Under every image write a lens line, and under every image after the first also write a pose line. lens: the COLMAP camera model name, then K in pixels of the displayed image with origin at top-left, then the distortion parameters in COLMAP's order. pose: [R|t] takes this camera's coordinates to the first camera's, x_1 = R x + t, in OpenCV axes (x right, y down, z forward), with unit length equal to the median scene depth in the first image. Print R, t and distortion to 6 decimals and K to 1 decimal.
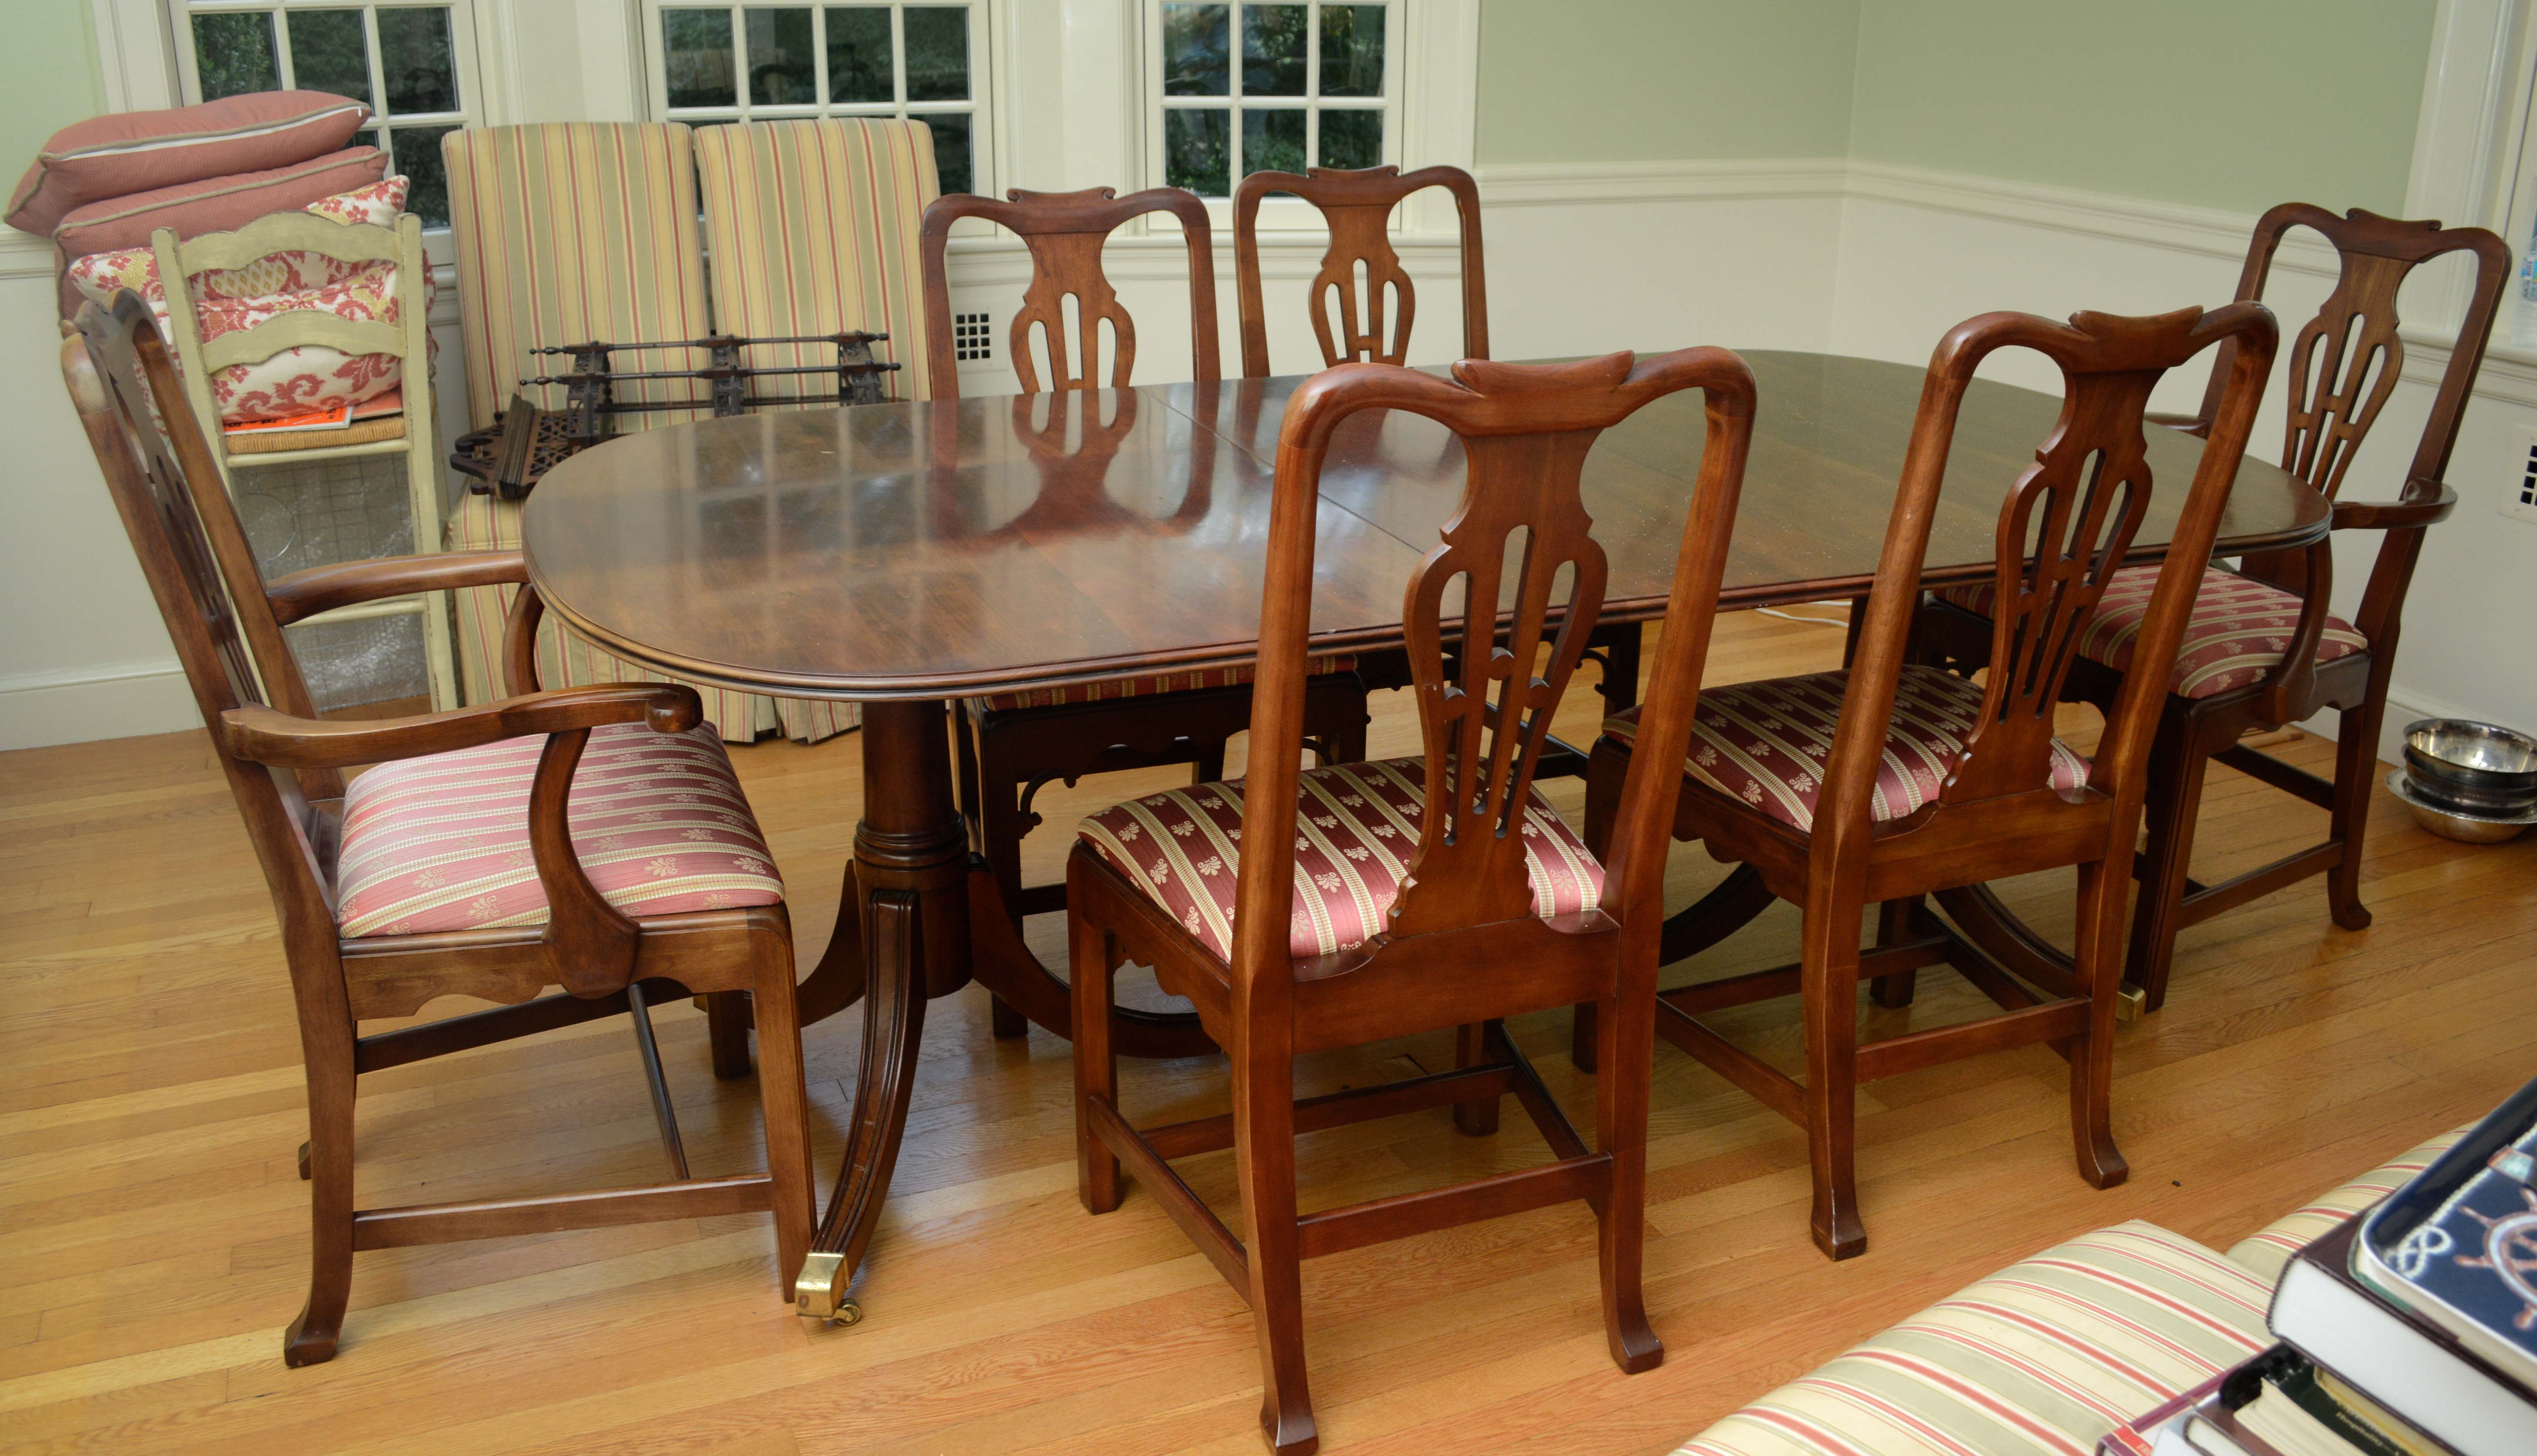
lens RADIAL K [[1989.3, 0, 1268.5], [0, 1989.3, 728.0], [0, 0, 1]] dist [-0.000481, -0.002141]
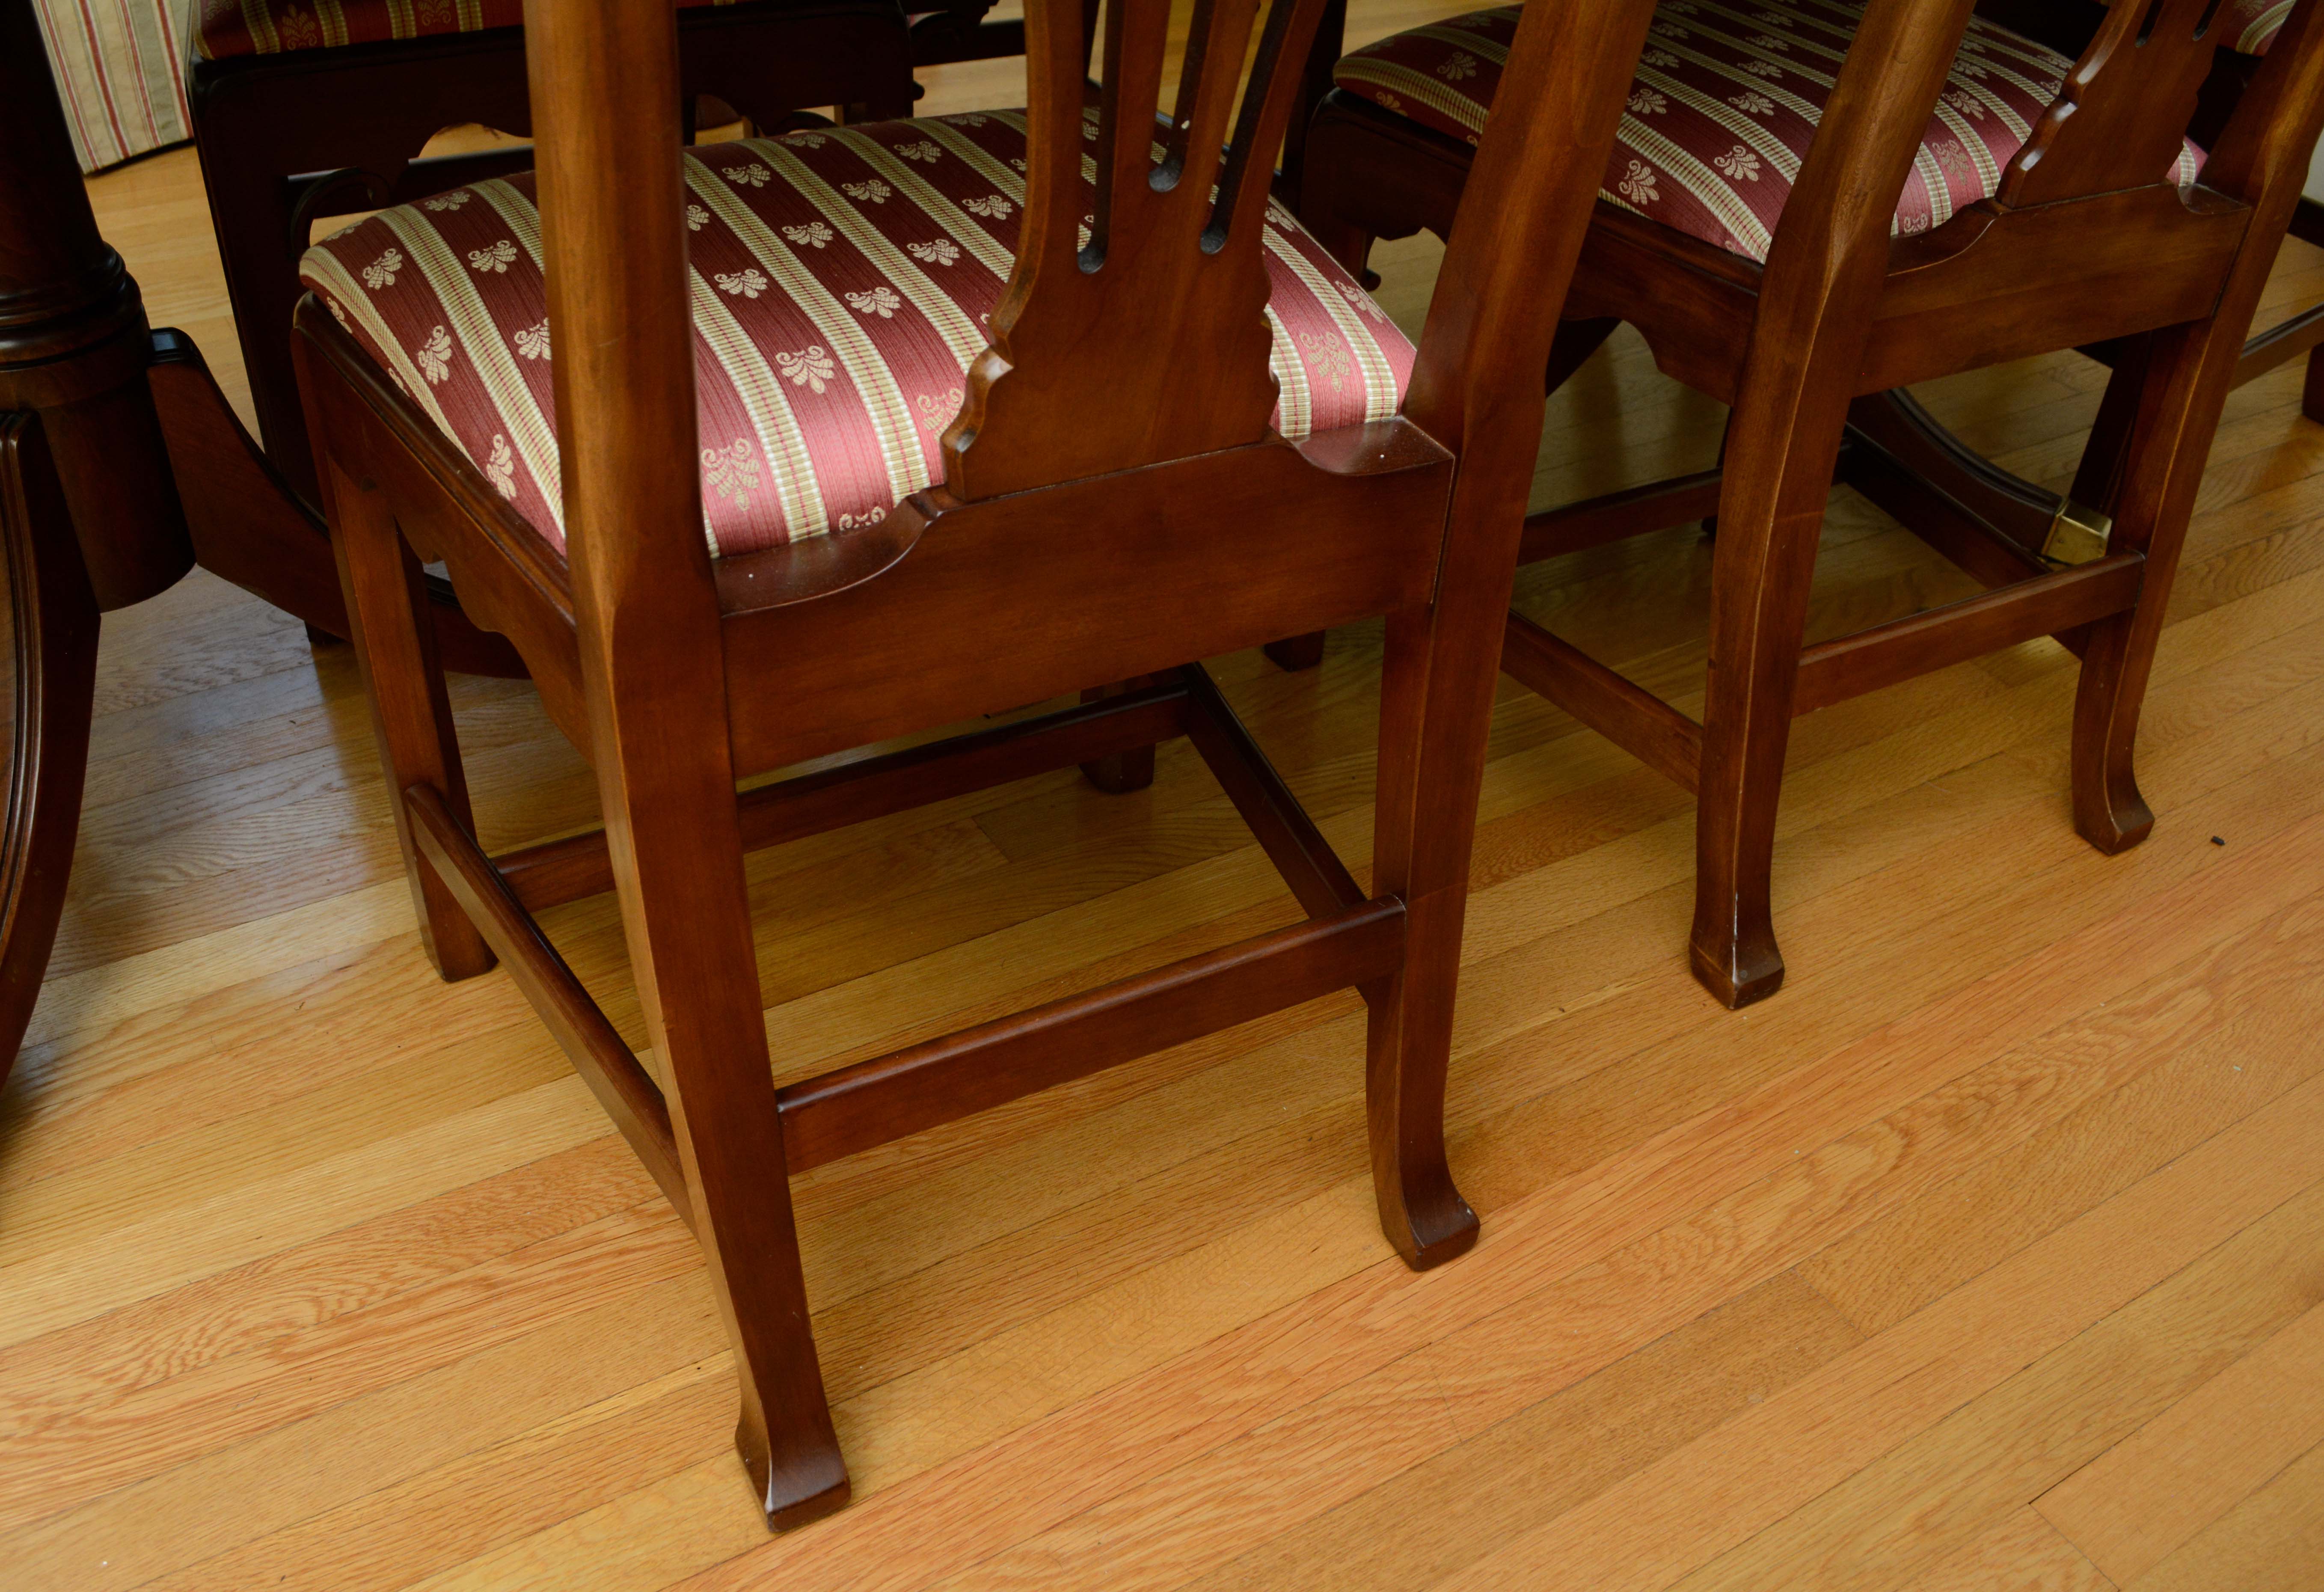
lens RADIAL K [[1936.7, 0, 1161.1], [0, 1936.7, 840.8], [0, 0, 1]] dist [-0.084689, 0.005326]
pose [[0.988080, -0.051605, 0.145033, 0.038298], [0.003036, 0.948487, 0.316801, 0.040151], [-0.153911, -0.312584, 0.937338, 0.532445]]
